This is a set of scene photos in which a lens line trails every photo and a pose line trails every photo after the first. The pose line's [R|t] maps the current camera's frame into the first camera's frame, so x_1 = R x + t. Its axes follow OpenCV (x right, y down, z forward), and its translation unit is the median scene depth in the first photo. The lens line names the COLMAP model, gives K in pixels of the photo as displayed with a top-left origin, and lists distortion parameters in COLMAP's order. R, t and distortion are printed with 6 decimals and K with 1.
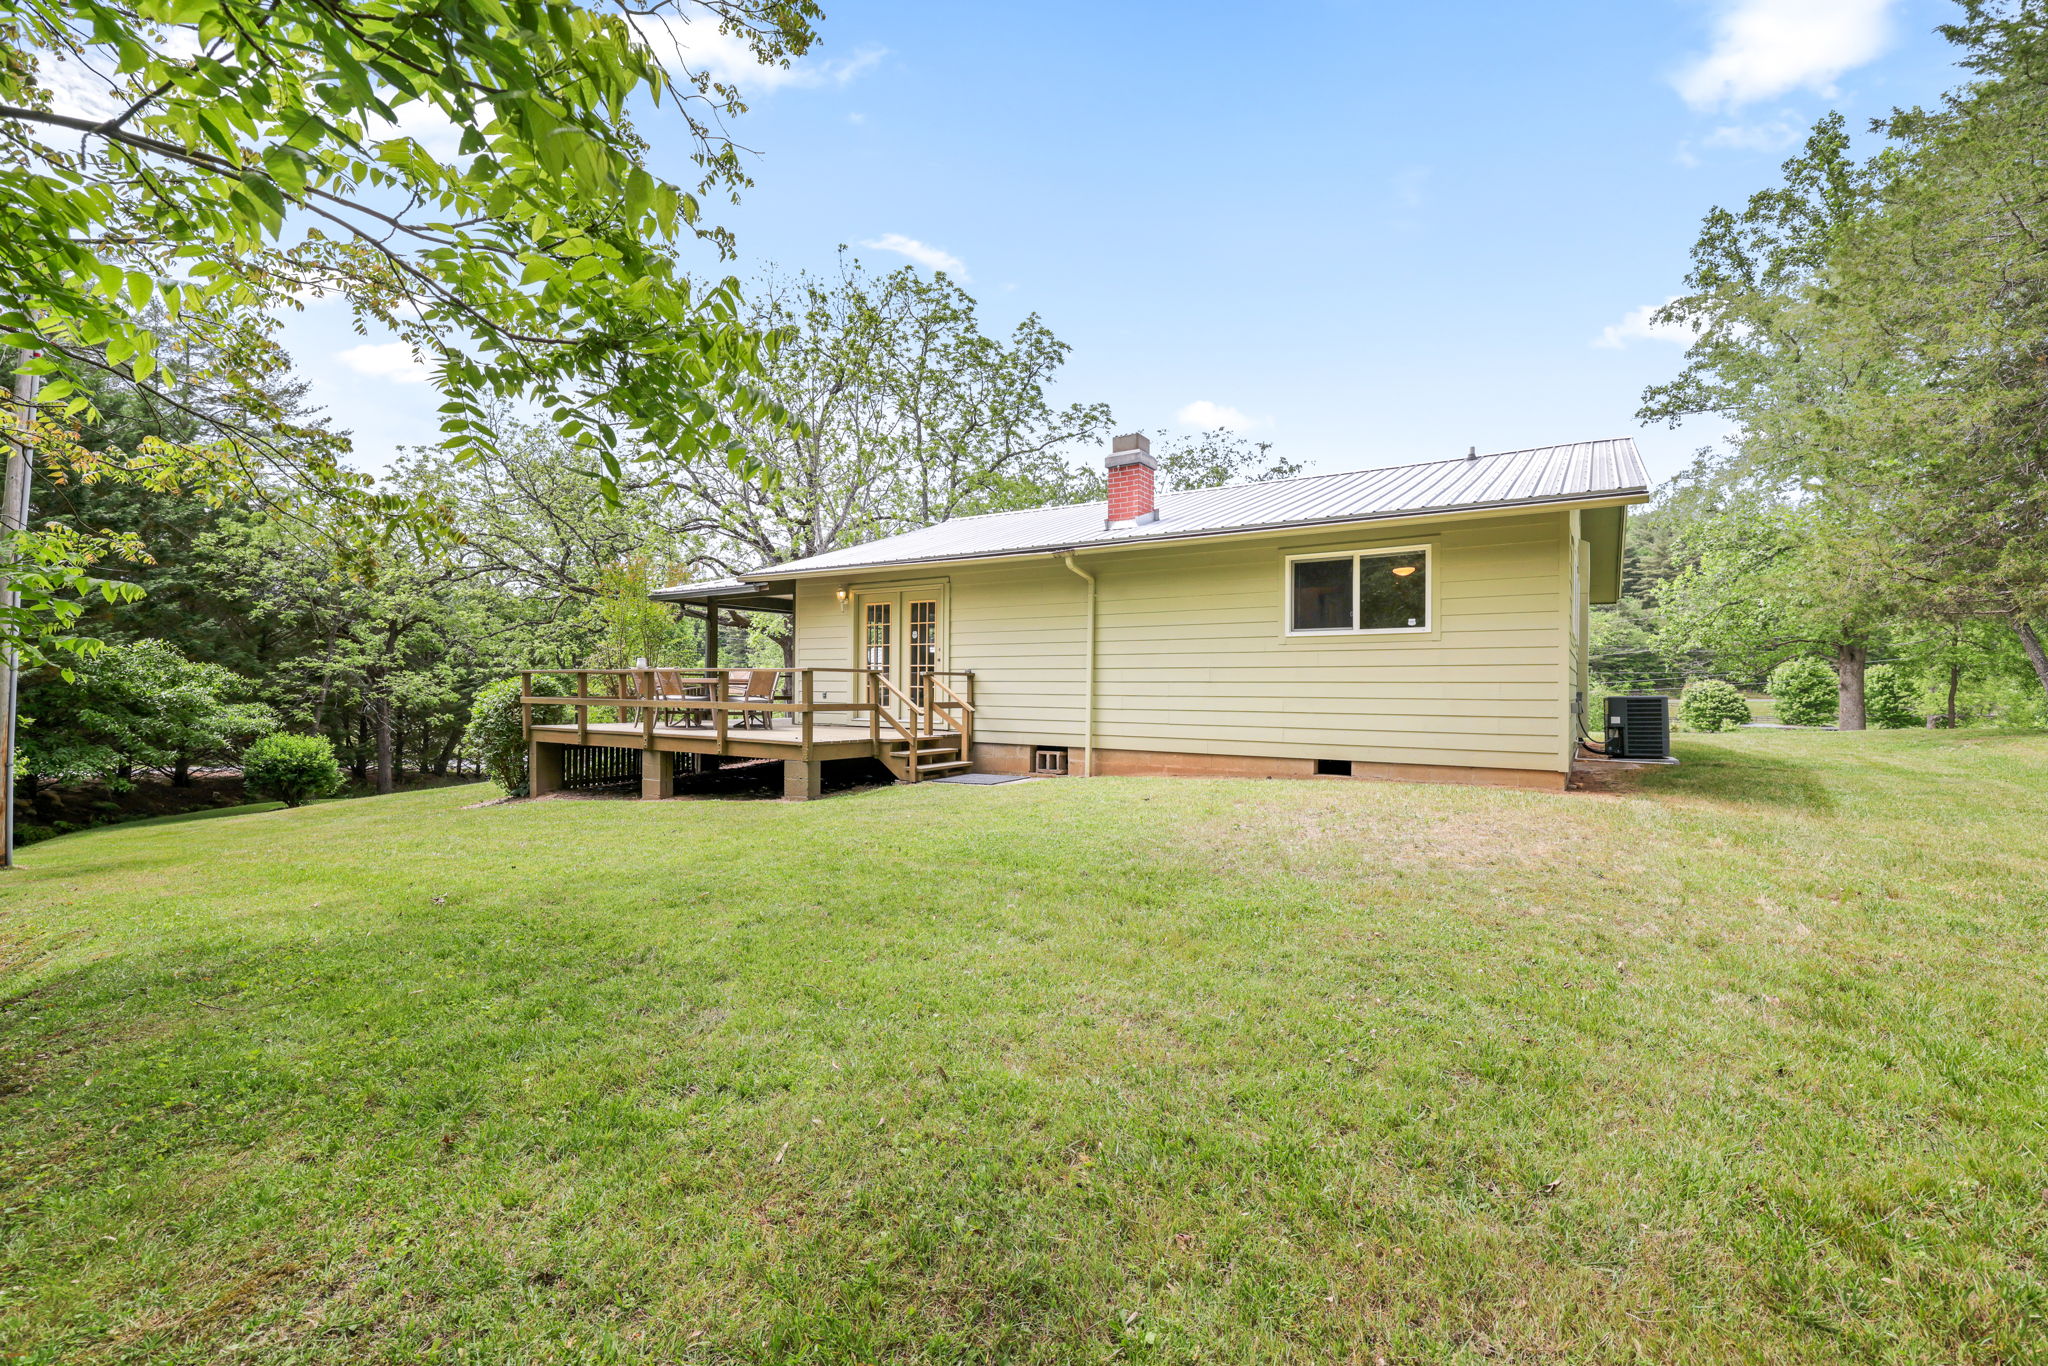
lens RADIAL K [[872.5, 0, 1037.6], [0, 872.5, 675.9], [0, 0, 1]] dist [-0.001547, -0.000289]
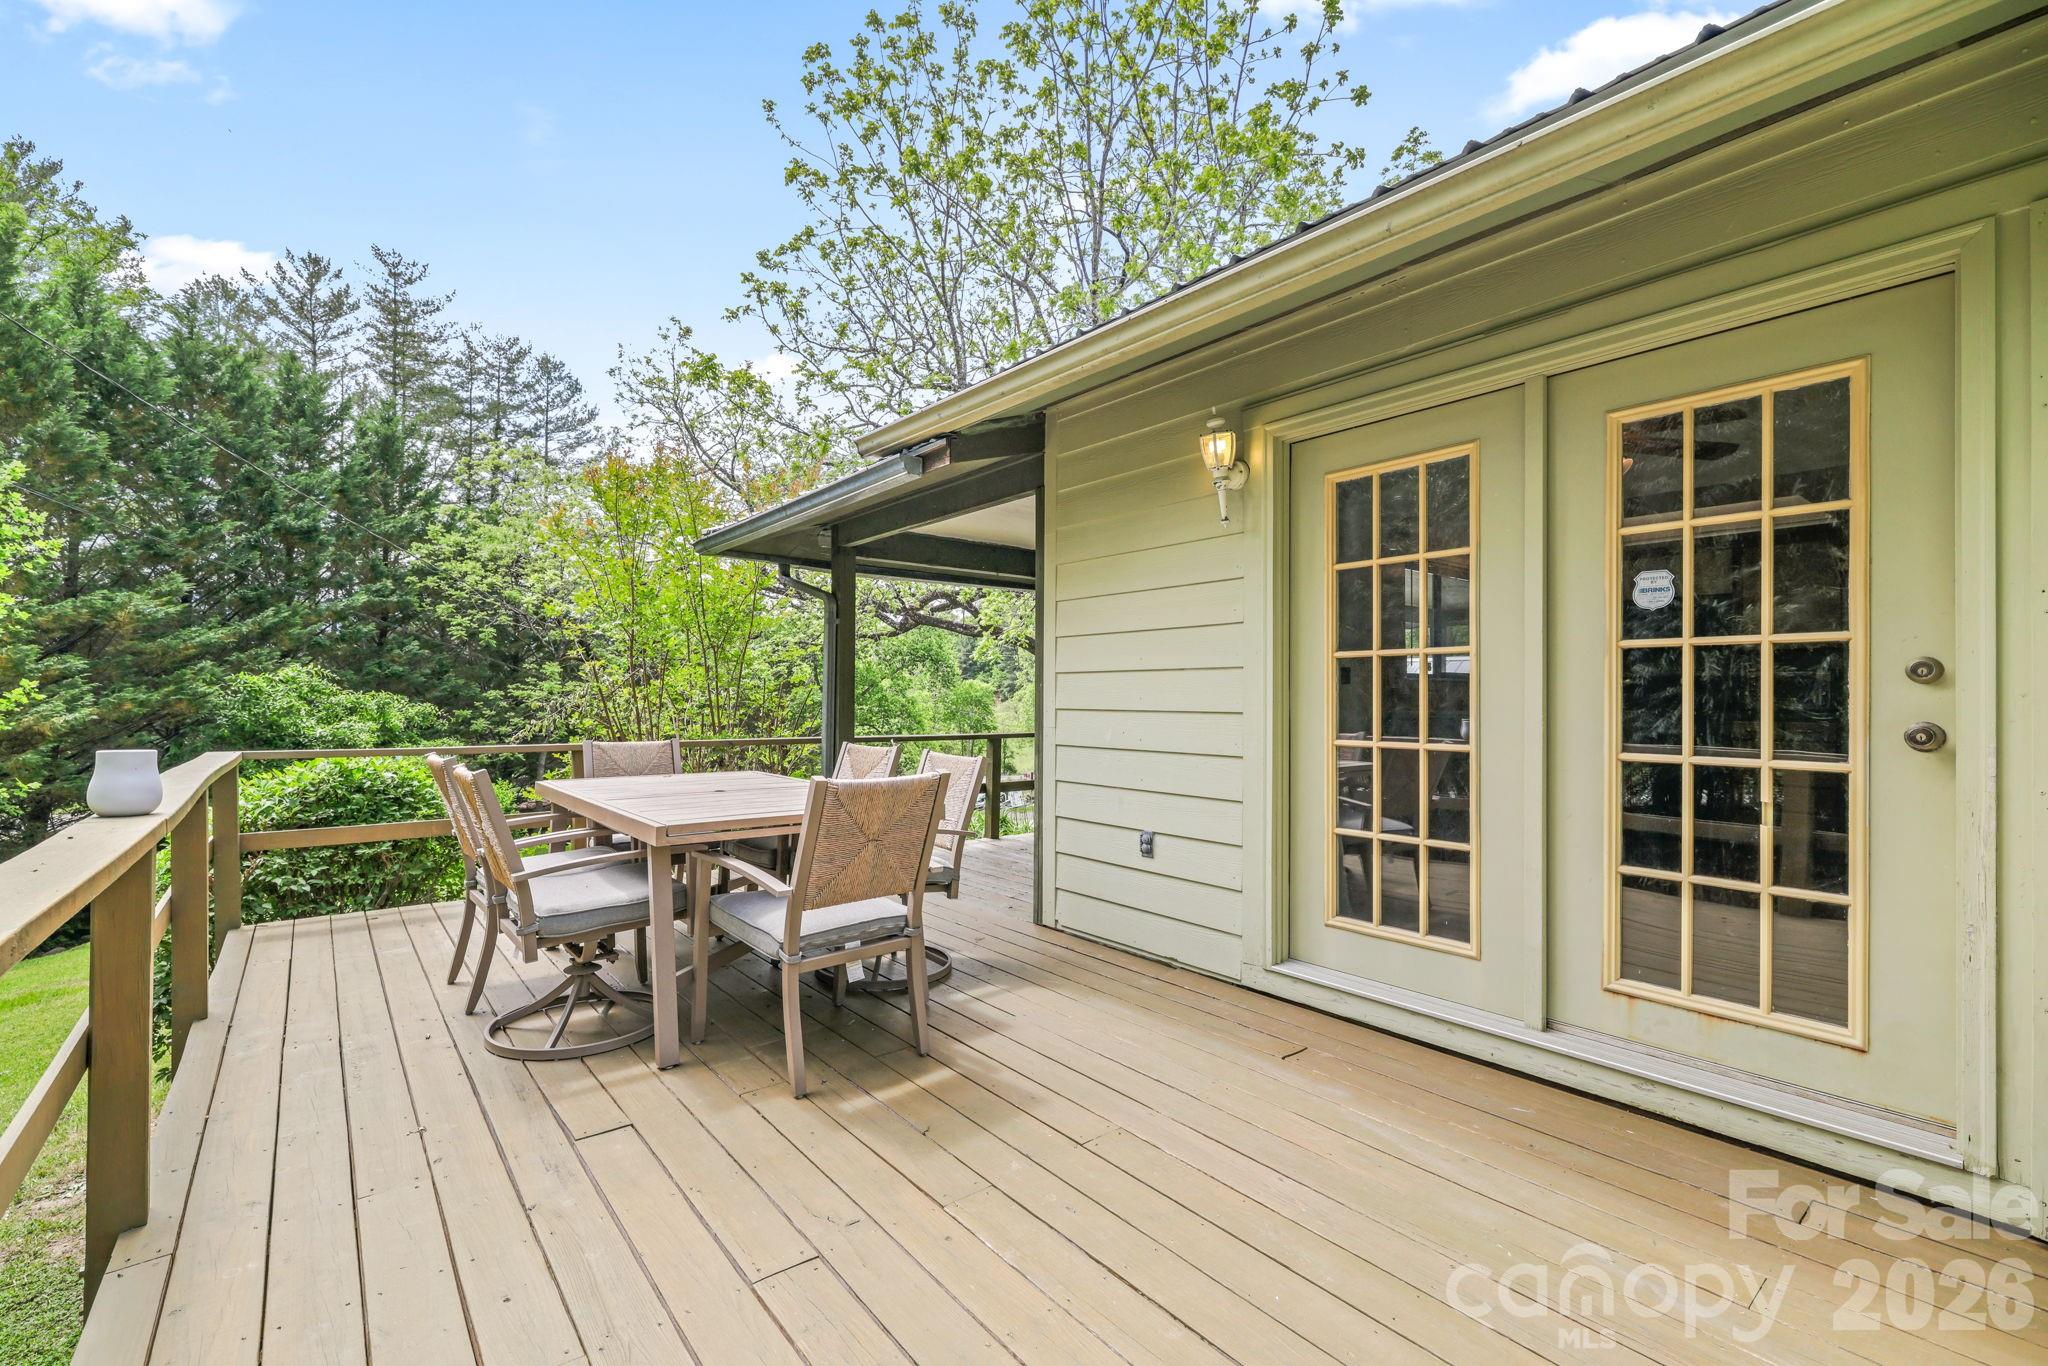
lens RADIAL K [[872.5, 0, 1033.6], [0, 872.5, 695.1], [0, 0, 1]] dist [-0.001547, -0.000289]
pose [[0.955600, -0.002784, -0.294654, -0.122504], [0.003958, 0.999986, 0.003385, -0.015065], [0.294641, -0.004401, 0.955598, 0.453230]]
